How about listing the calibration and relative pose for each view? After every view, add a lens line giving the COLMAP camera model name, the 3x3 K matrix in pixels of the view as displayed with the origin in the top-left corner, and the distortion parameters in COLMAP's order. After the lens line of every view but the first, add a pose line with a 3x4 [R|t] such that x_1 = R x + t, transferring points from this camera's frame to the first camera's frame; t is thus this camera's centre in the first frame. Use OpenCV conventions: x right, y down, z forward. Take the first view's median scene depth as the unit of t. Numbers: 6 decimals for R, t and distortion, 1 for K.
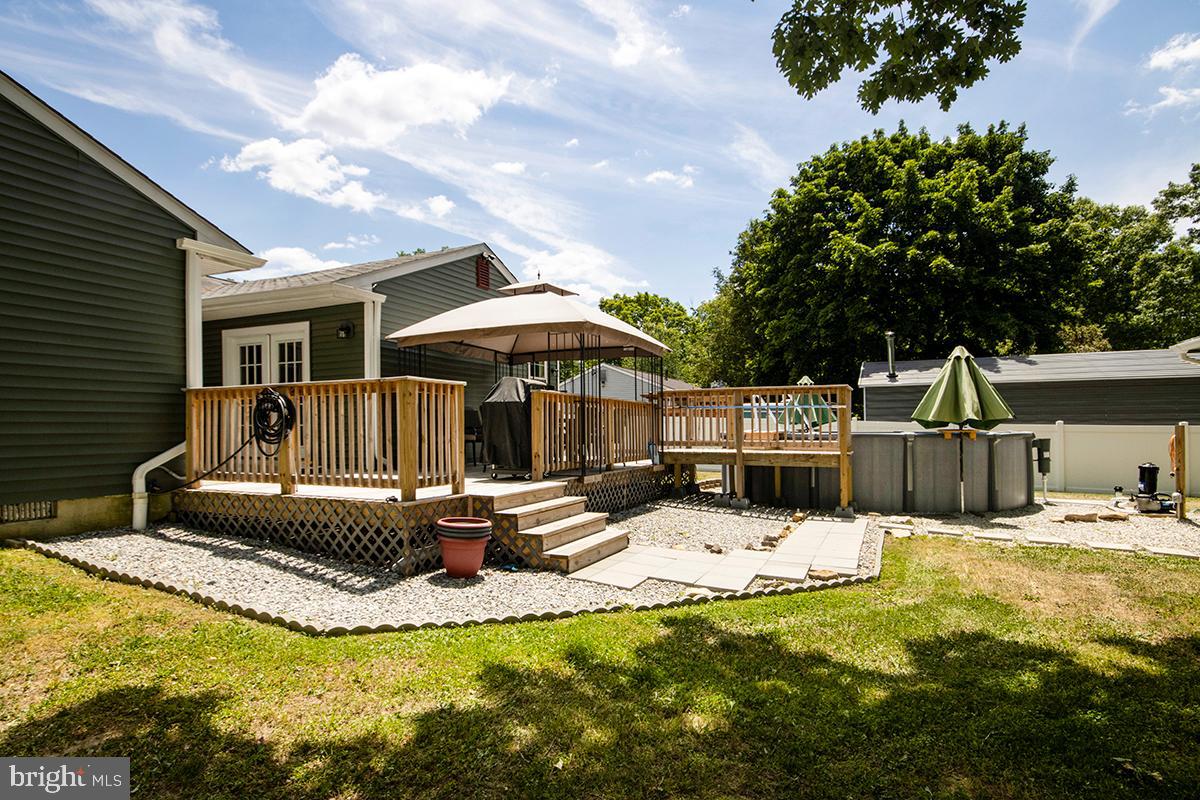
lens RADIAL K [[663.8, 0, 624.4], [0, 663.8, 427.1], [0, 0, 1]] dist [-0.014896, 0.000378]
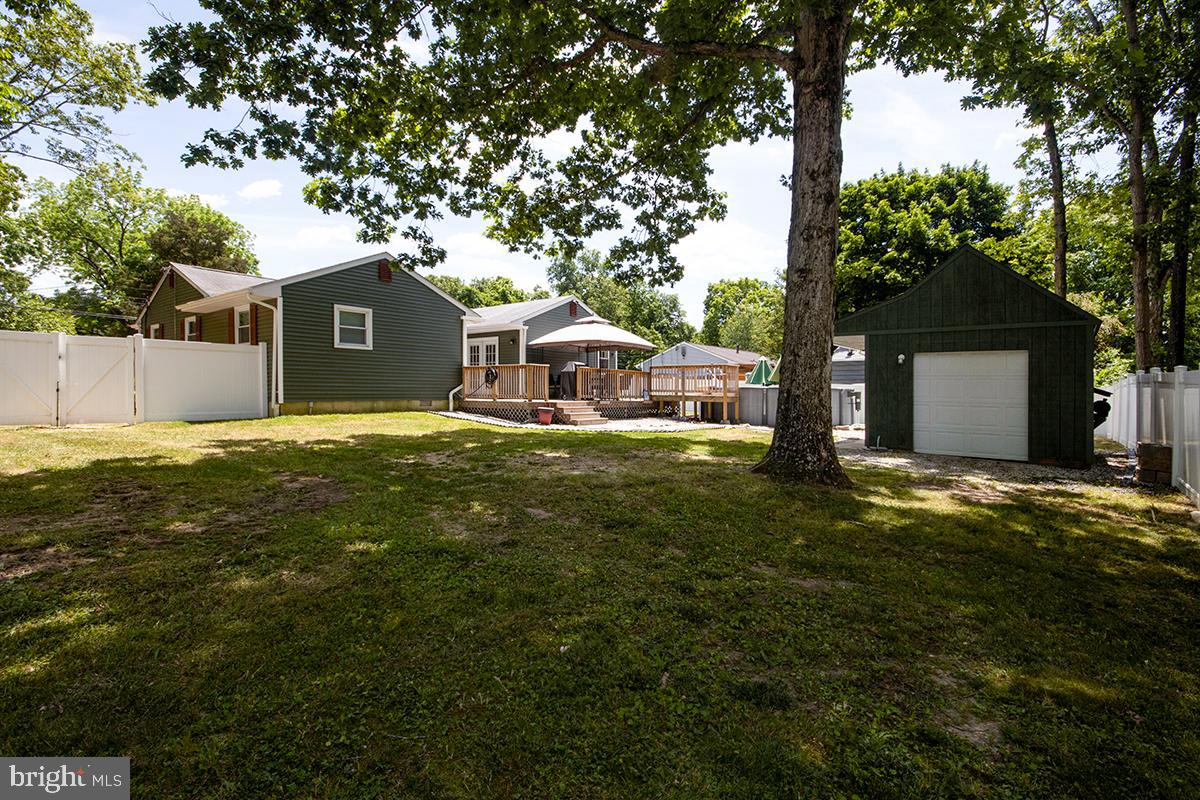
lens RADIAL K [[570.5, 0, 591.5], [0, 570.5, 377.1], [0, 0, 1]] dist [0.022780, -0.019525]
pose [[0.966949, 0.007091, -0.254872, 0.511500], [-0.012766, 0.999706, -0.020619, 0.031792], [0.254651, 0.023191, 0.966755, -1.239855]]
